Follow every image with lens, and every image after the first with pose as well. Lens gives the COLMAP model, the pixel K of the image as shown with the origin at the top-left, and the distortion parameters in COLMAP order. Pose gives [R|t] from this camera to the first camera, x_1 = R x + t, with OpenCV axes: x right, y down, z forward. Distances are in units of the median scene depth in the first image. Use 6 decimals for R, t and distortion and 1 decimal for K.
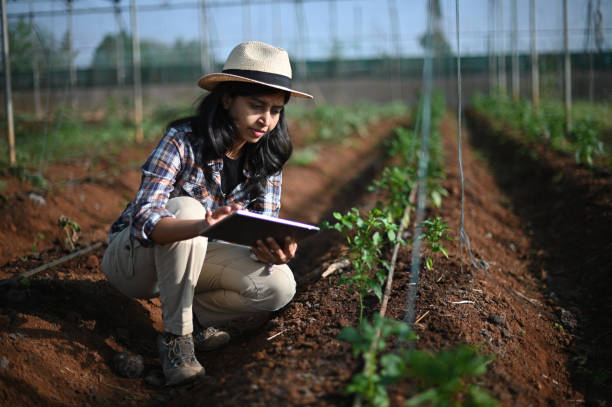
lens RADIAL K [[1240.2, 0, 305.8], [0, 1240.2, 240.0], [0, 0, 1]] dist [-0.070643, 0.151494]
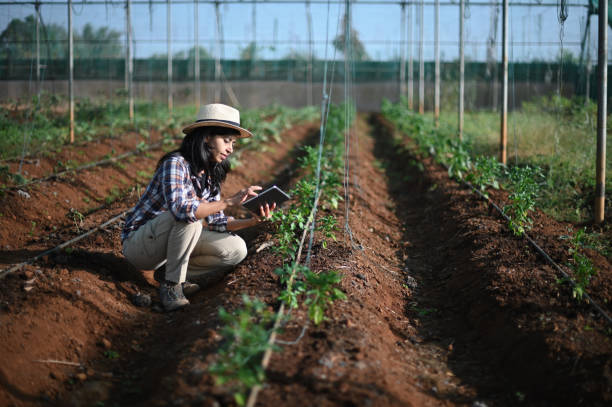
lens RADIAL K [[1240.2, 0, 305.8], [0, 1240.2, 240.0], [0, 0, 1]] dist [-0.070643, 0.151494]
pose [[0.997074, 0.023445, 0.072752, -0.031462], [-0.023561, 0.999722, 0.000736, 0.009698], [-0.072714, -0.002448, 0.997350, -0.458406]]
